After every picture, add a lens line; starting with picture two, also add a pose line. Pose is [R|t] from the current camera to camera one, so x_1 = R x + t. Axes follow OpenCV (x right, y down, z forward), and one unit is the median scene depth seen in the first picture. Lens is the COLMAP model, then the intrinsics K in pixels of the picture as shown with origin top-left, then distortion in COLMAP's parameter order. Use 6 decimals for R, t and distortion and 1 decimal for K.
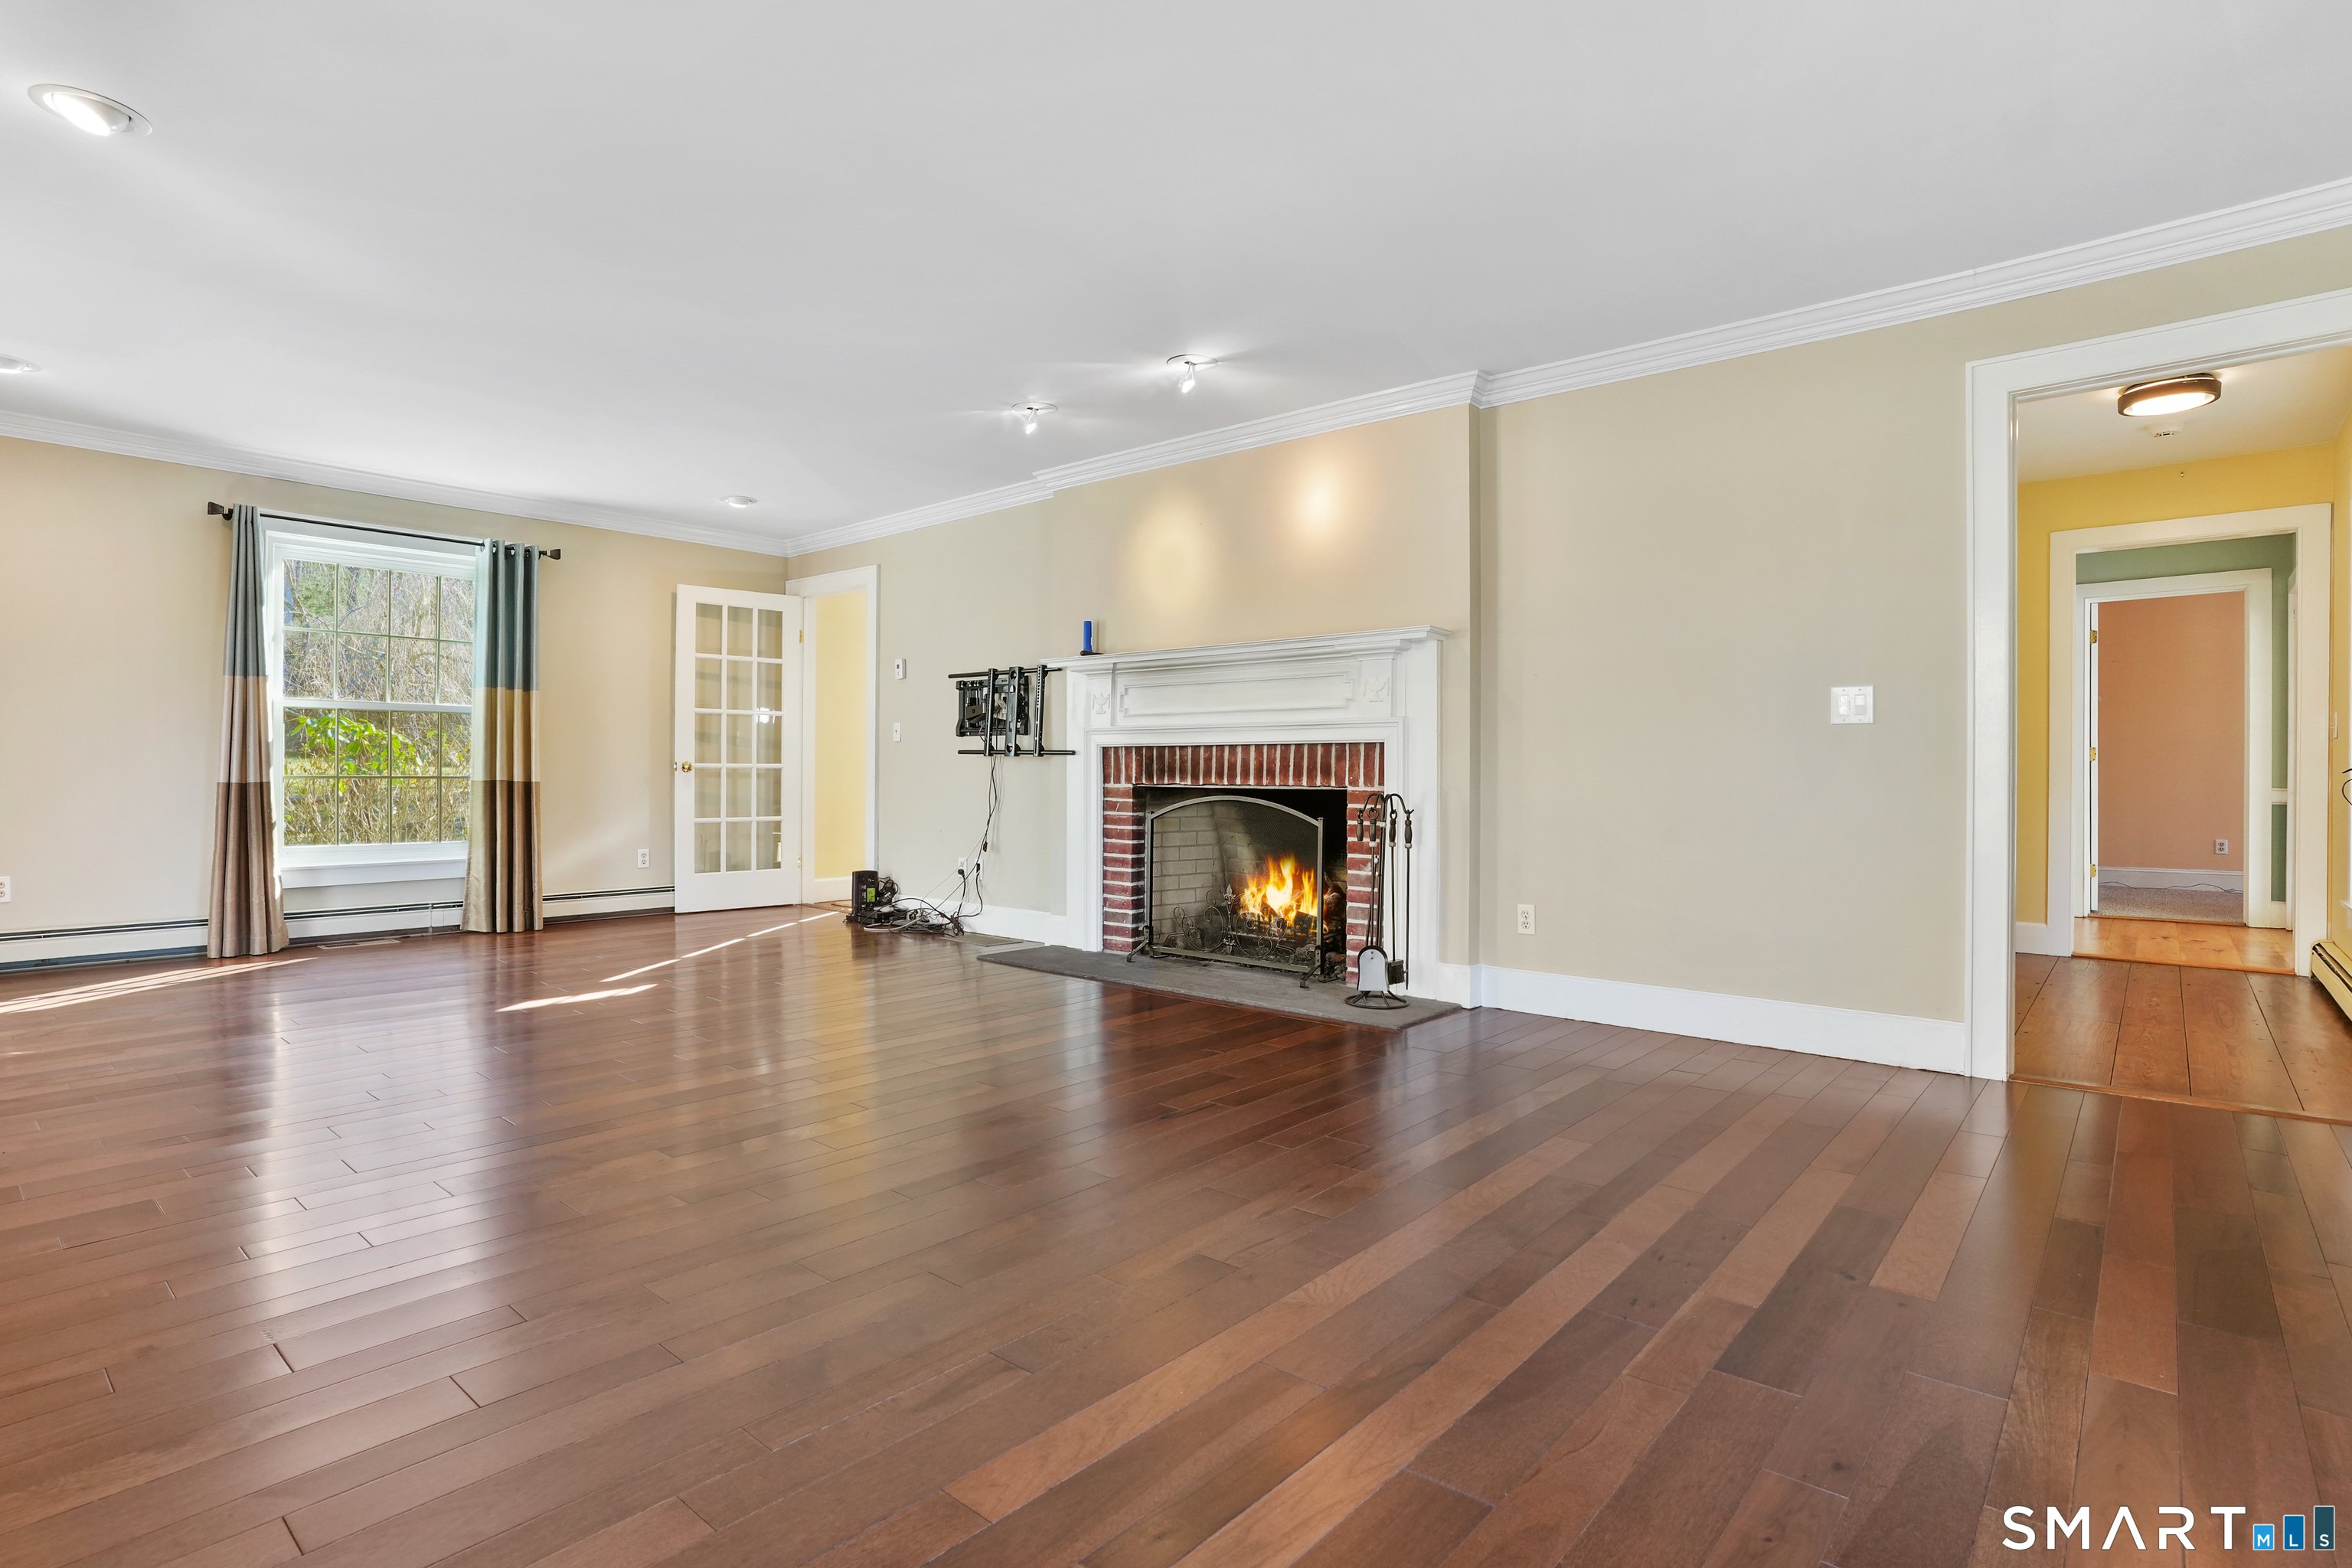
lens RADIAL K [[1140.3, 0, 1192.9], [0, 1140.3, 775.5], [0, 0, 1]] dist [-0.045779, 0.017518]
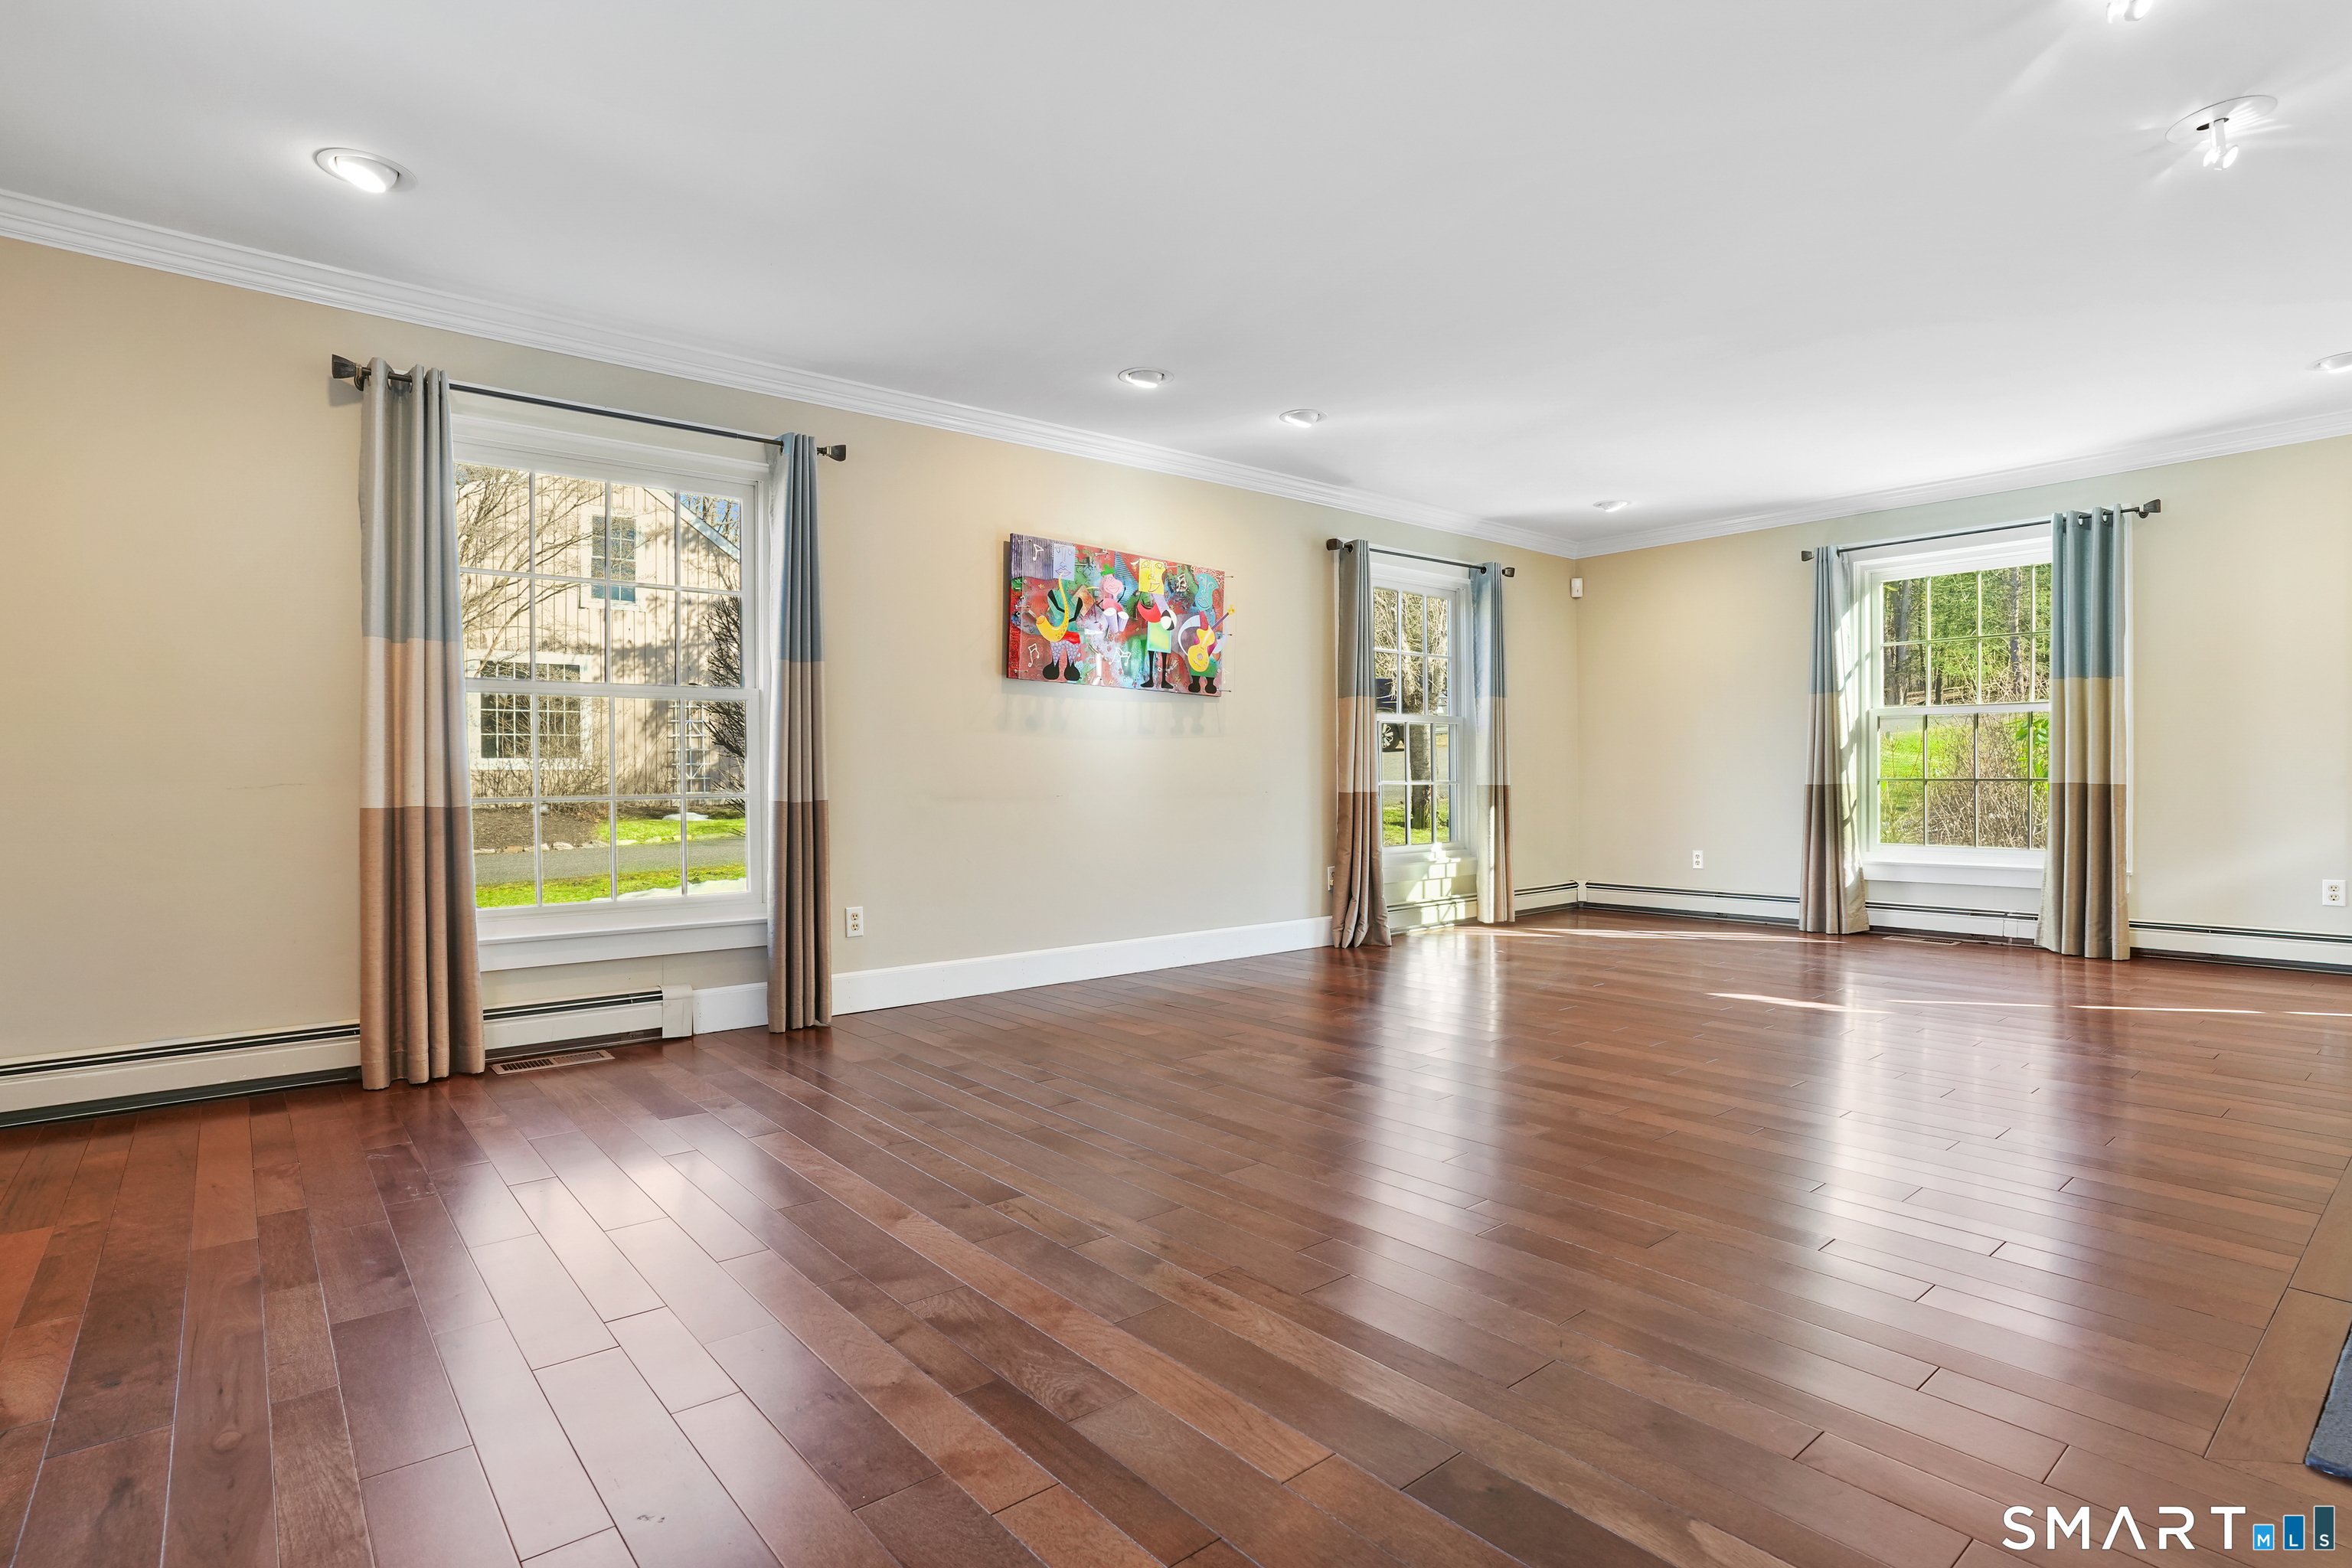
lens RADIAL K [[1160.2, 0, 1176.3], [0, 1160.2, 776.4], [0, 0, 1]] dist [-0.024880, 0.000437]
pose [[-0.150351, -0.004676, -0.988622, 0.383378], [0.002512, 0.999984, -0.005112, 0.002190], [0.988629, -0.003252, -0.150337, 0.446451]]
